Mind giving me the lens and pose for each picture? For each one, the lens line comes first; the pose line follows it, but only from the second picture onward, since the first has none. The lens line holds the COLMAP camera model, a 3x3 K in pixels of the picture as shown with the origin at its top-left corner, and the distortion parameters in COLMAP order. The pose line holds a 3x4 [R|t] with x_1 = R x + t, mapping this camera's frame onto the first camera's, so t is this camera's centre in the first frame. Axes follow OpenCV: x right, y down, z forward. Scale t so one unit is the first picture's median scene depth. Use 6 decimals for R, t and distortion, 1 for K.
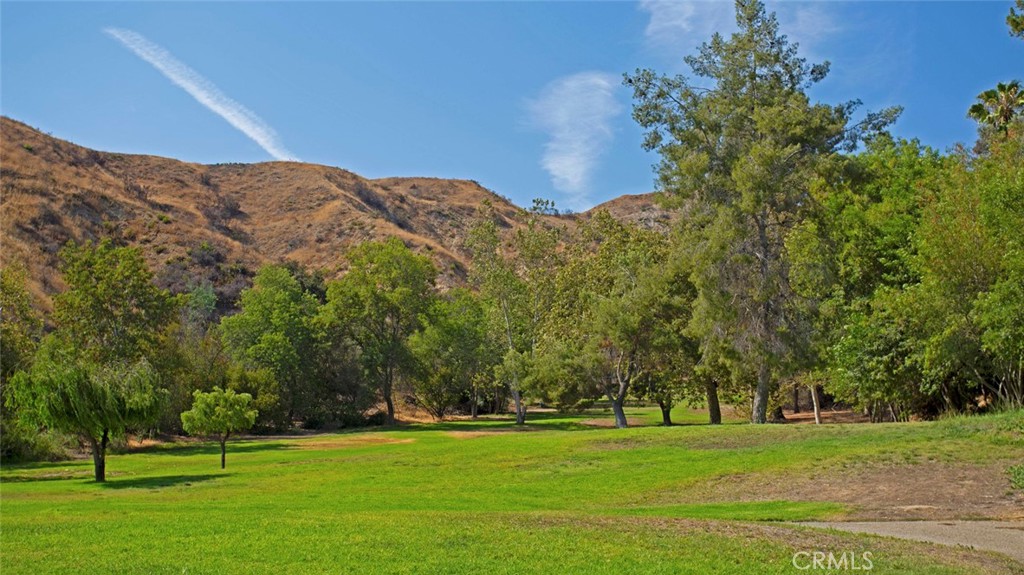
lens RADIAL K [[1249.9, 0, 512.0], [0, 1249.9, 287.5], [0, 0, 1]] dist [0.015965, 0.022533]
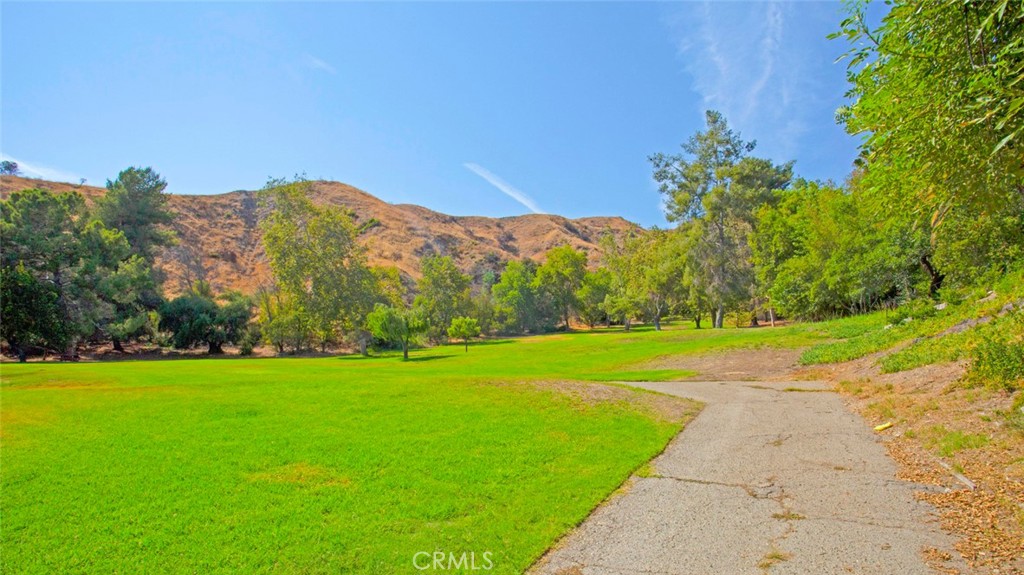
lens RADIAL K [[542.4, 0, 512.2], [0, 542.4, 335.5], [0, 0, 1]] dist [-0.103930, 0.000188]
pose [[0.952589, -0.012708, -0.303994, 0.099927], [0.049311, 0.992367, 0.113035, 0.005118], [0.300237, -0.122666, 0.945944, 0.067593]]
